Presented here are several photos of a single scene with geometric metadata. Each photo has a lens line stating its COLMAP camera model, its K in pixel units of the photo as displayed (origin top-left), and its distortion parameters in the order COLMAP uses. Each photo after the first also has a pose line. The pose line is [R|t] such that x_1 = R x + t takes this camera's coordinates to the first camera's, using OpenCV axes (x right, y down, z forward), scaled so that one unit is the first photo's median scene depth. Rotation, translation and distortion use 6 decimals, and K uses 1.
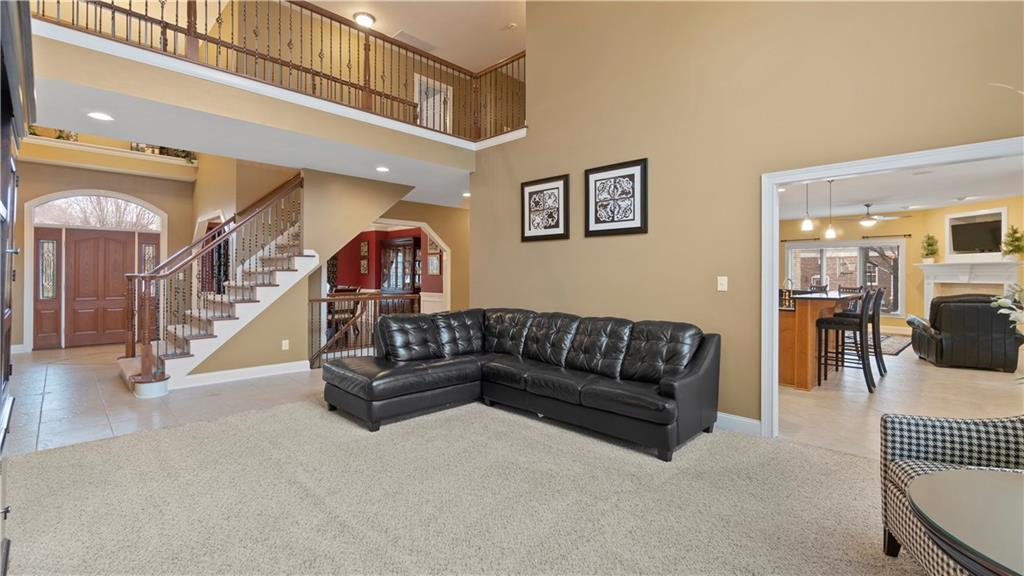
lens RADIAL K [[445.9, 0, 511.1], [0, 445.9, 272.5], [0, 0, 1]] dist [0.000972, 0.000042]
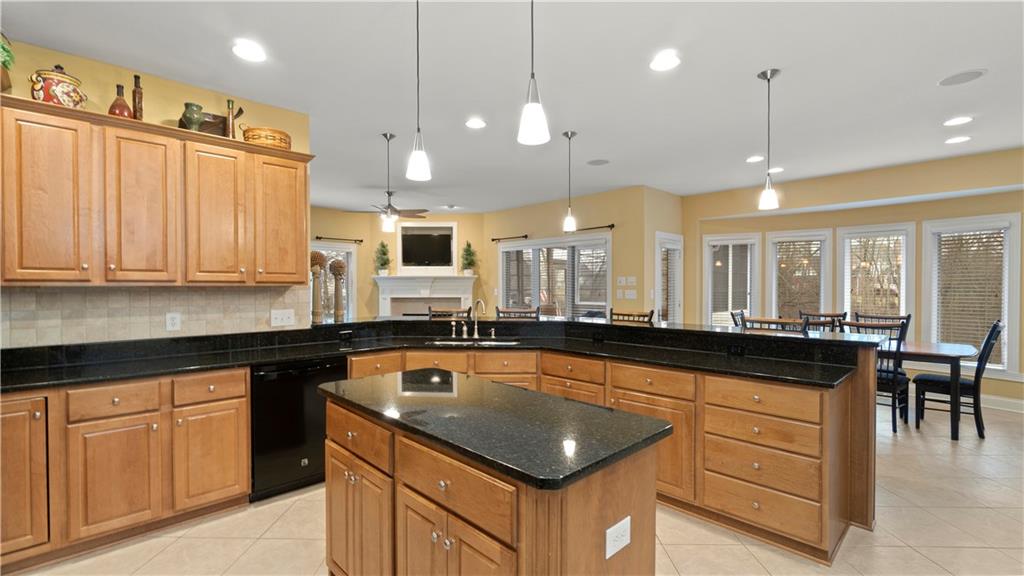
lens RADIAL K [[444.3, 0, 503.9], [0, 444.3, 285.4], [0, 0, 1]] dist [0.000141, 0.000205]
pose [[0.034294, -0.001663, 0.999410, 0.089364], [-0.003386, 0.999993, 0.001780, -0.003794], [-0.999406, -0.003445, 0.034289, 0.821927]]
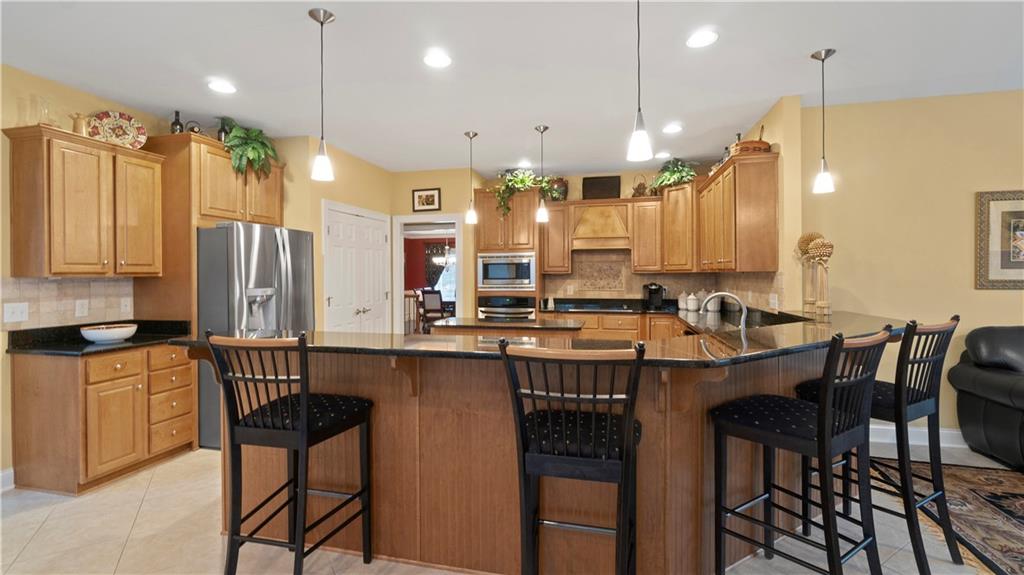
lens RADIAL K [[453.7, 0, 510.3], [0, 453.7, 274.1], [0, 0, 1]] dist [-0.011800, 0.007184]
pose [[0.517631, -0.003926, -0.855595, 0.715357], [0.011411, 0.999932, 0.002316, -0.004135], [0.855528, -0.010961, 0.517641, 0.594346]]
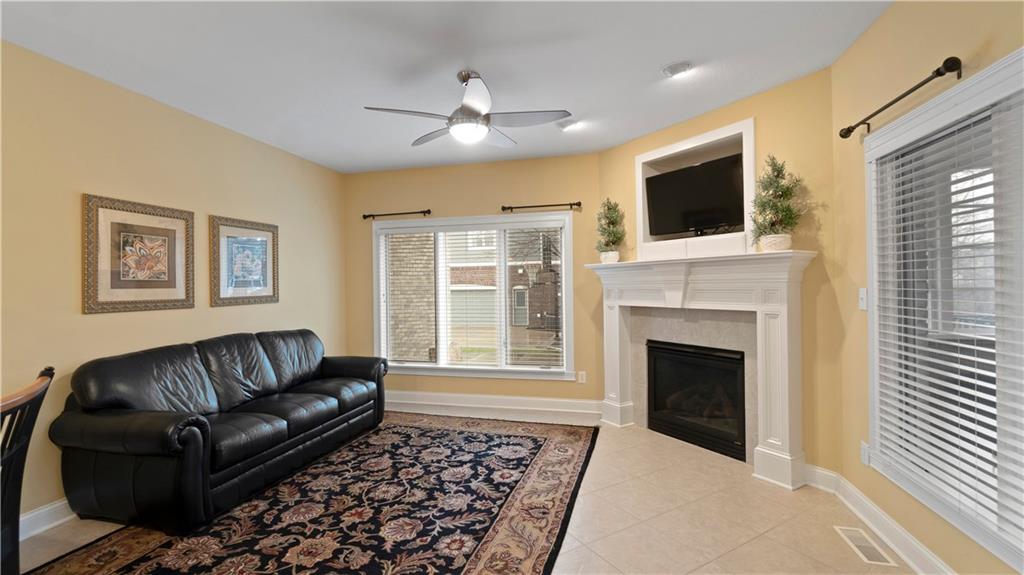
lens RADIAL K [[450.1, 0, 508.2], [0, 450.1, 283.0], [0, 0, 1]] dist [-0.001550, -0.000205]
pose [[0.862946, -0.014251, 0.505095, 0.684536], [0.016835, 0.999858, -0.000553, -0.001878], [-0.505015, 0.008980, 0.863064, 0.732057]]
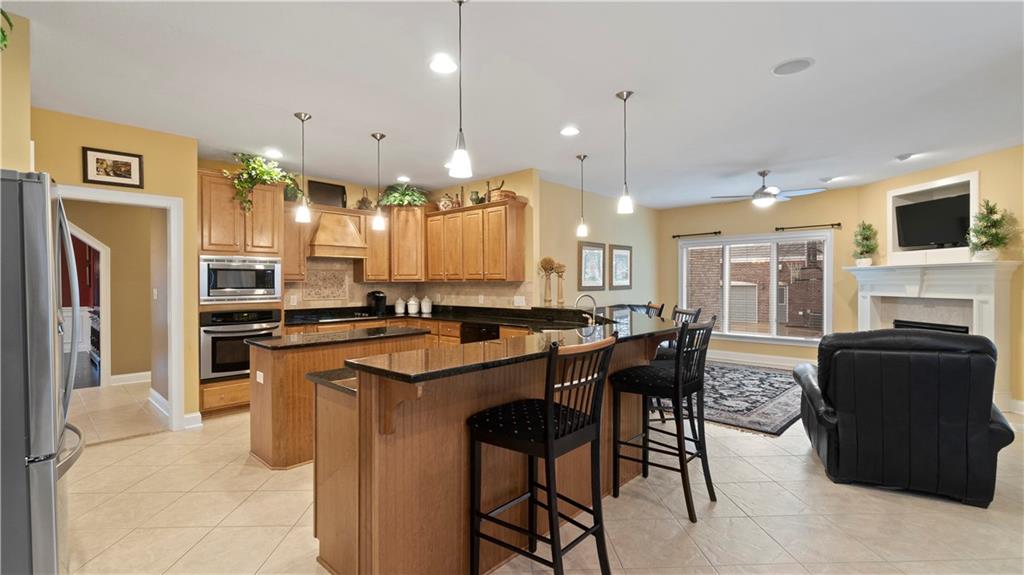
lens RADIAL K [[450.1, 0, 508.2], [0, 450.1, 283.0], [0, 0, 1]] dist [-0.001550, -0.000205]
pose [[0.999738, -0.006154, 0.022034, 0.444780], [0.006039, 0.999968, 0.005305, -0.002956], [-0.022066, -0.005170, 0.999743, 0.391932]]
